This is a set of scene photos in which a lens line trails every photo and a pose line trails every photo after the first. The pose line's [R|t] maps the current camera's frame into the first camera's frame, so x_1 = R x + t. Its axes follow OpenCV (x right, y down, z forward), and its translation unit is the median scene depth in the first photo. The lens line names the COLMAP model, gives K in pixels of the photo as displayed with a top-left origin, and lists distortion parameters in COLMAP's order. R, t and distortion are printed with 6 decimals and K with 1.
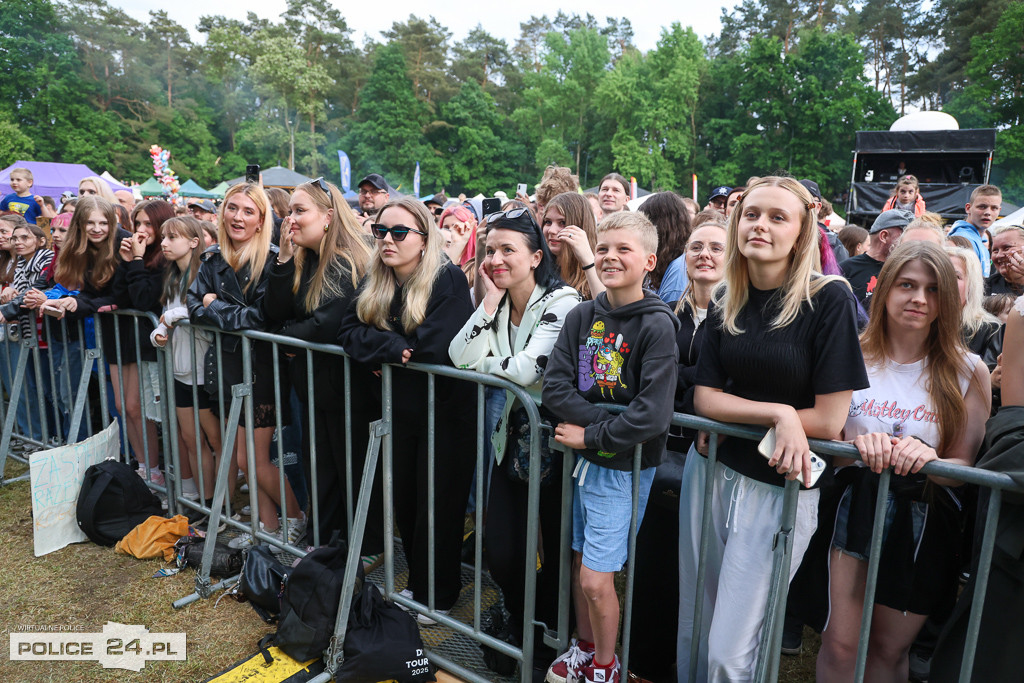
lens RADIAL K [[696.2, 0, 514.9], [0, 696.2, 338.9], [0, 0, 1]] dist [-0.095313, 0.060348]
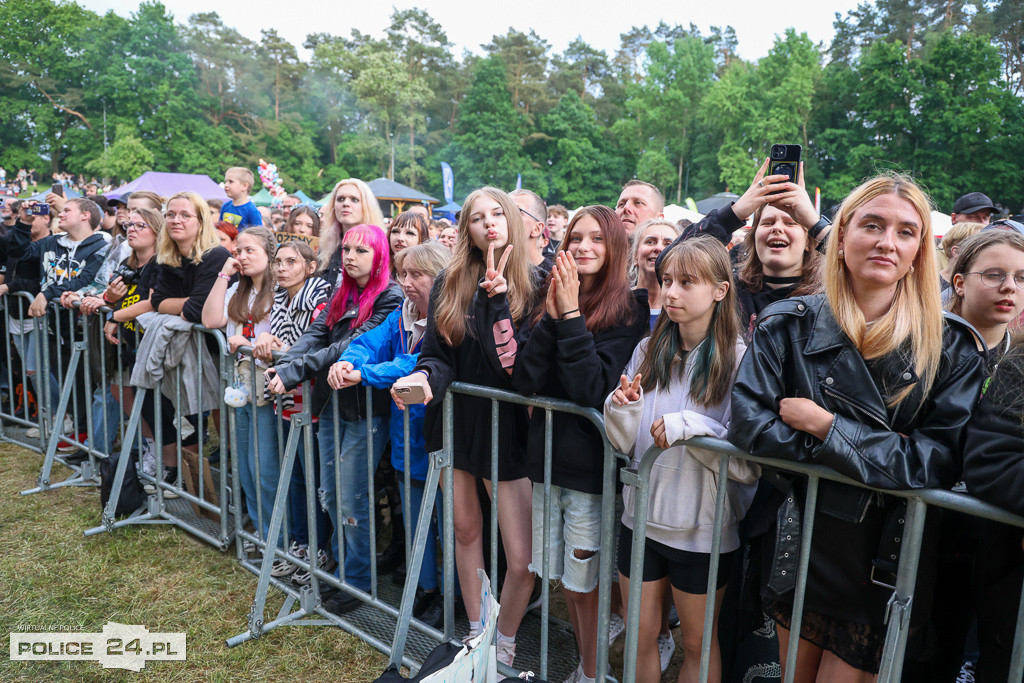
lens RADIAL K [[696.2, 0, 514.9], [0, 696.2, 338.9], [0, 0, 1]] dist [-0.095313, 0.060348]
pose [[0.992740, 0.023947, -0.117875, -0.019352], [-0.026031, 0.999530, -0.016172, -0.003154], [0.117432, 0.019123, 0.992897, 0.015555]]
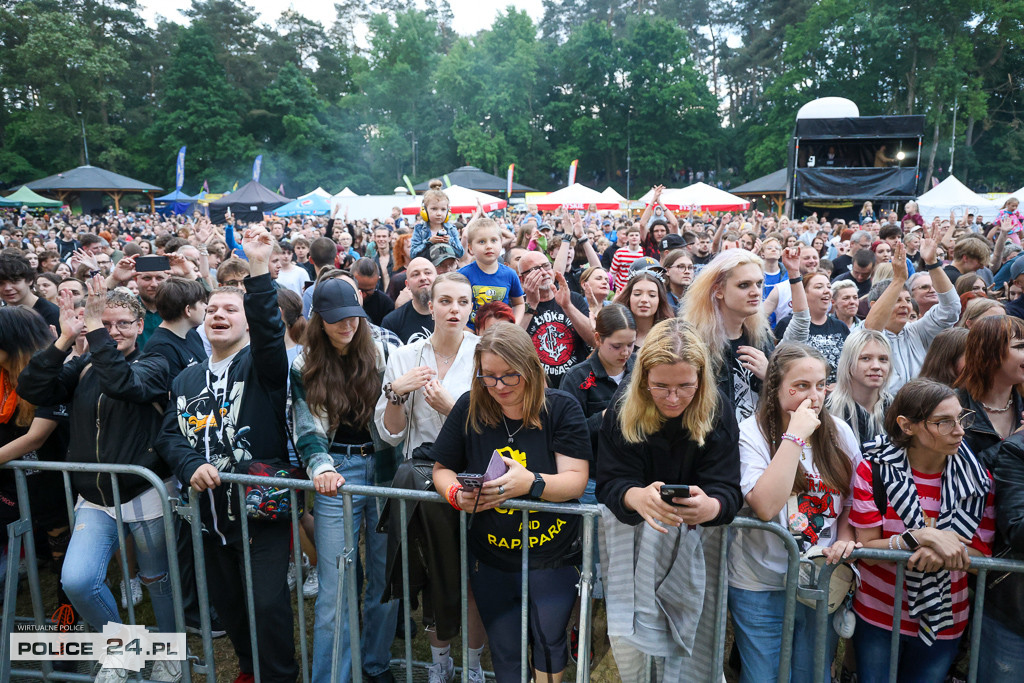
lens RADIAL K [[696.2, 0, 514.9], [0, 696.2, 338.9], [0, 0, 1]] dist [-0.095313, 0.060348]
pose [[0.959790, -0.094615, 0.264292, -0.051921], [0.088866, 0.995475, 0.033650, -0.011728], [-0.266280, -0.008811, 0.963855, 0.030273]]
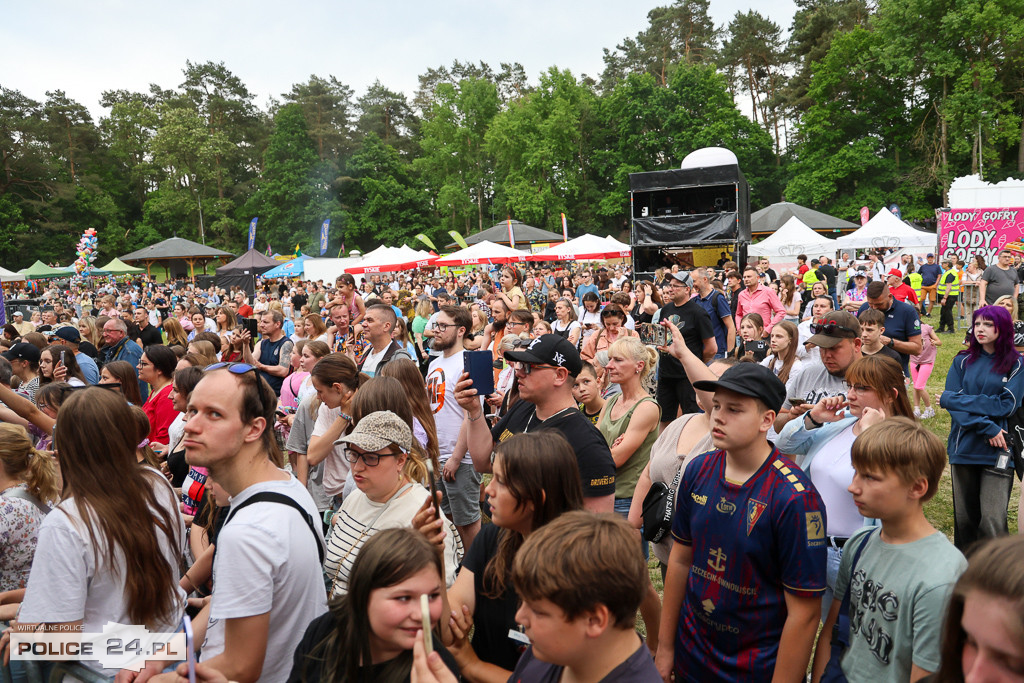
lens RADIAL K [[693.9, 0, 522.2], [0, 693.9, 337.2], [0, 0, 1]] dist [-0.102337, 0.061669]
pose [[0.992325, -0.096599, 0.077197, 0.053884], [0.100597, 0.993686, -0.049691, 0.000122], [-0.071909, 0.057075, 0.995777, -0.025093]]
